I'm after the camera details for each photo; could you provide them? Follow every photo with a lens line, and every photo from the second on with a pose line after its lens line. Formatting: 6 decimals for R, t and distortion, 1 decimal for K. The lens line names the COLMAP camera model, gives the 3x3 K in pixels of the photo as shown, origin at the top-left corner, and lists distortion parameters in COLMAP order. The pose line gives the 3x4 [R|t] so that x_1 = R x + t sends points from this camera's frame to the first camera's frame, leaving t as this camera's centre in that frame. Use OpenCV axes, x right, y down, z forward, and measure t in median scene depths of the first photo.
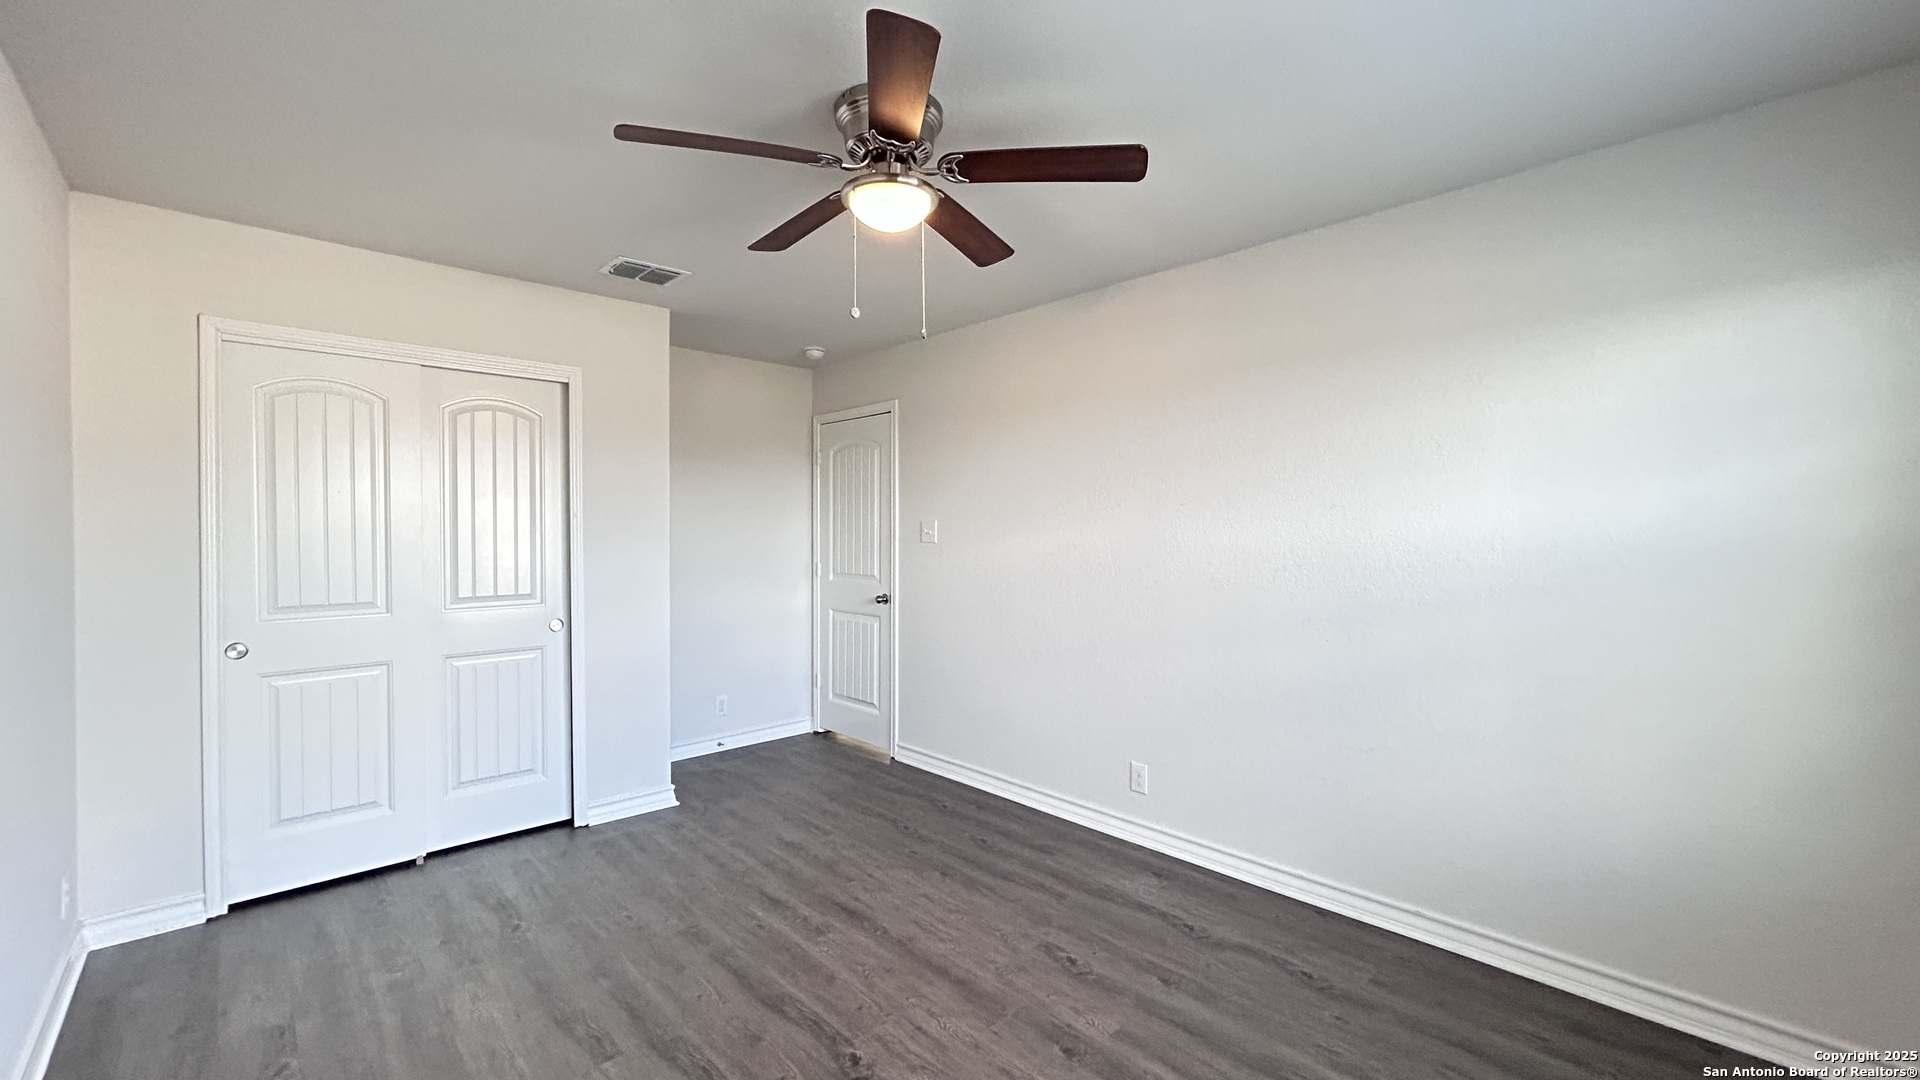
lens RADIAL K [[775.0, 0, 971.6], [0, 775.0, 537.8], [0, 0, 1]] dist [0.006165, 0.000397]
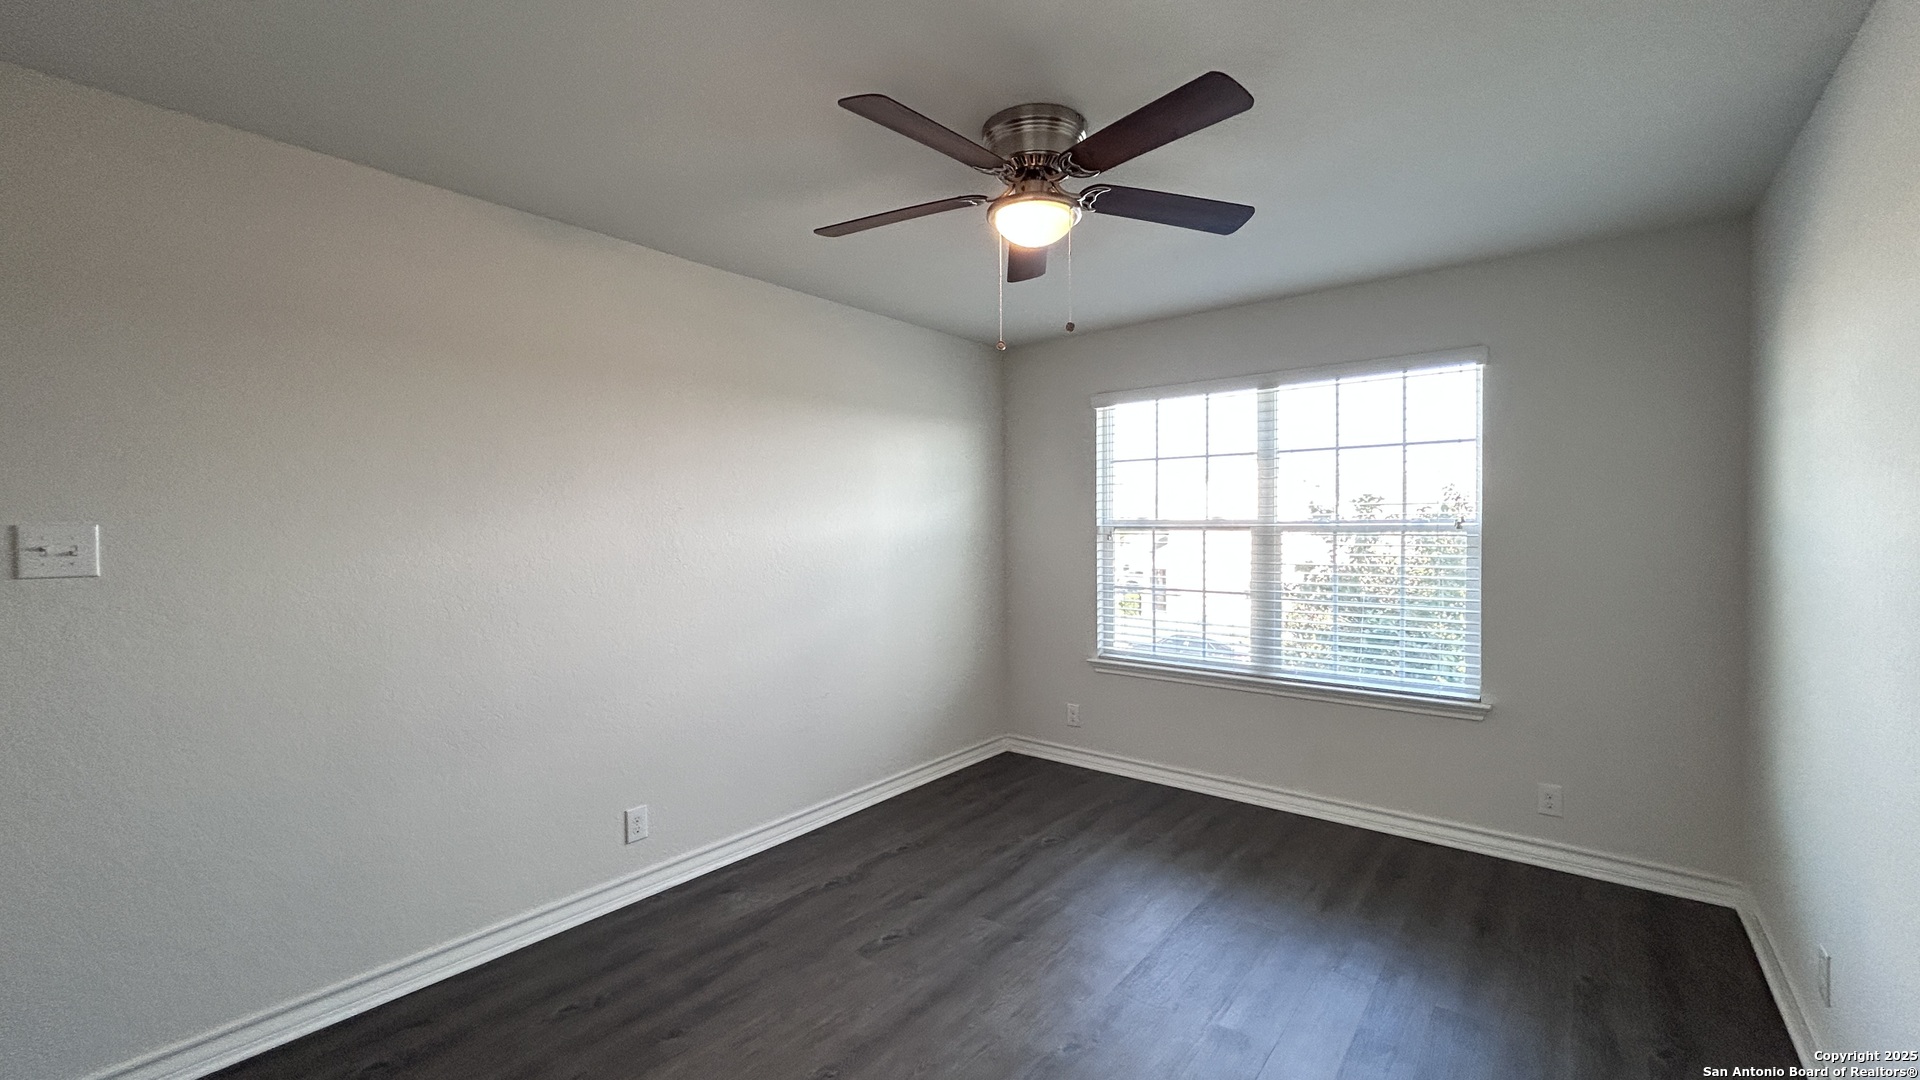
lens RADIAL K [[775.0, 0, 942.8], [0, 775.0, 531.0], [0, 0, 1]] dist [0.006165, 0.000397]
pose [[-0.108238, -0.005060, 0.994112, -0.793646], [0.023622, 0.999692, 0.007660, -0.017677], [-0.993844, 0.024312, -0.108085, 0.872649]]
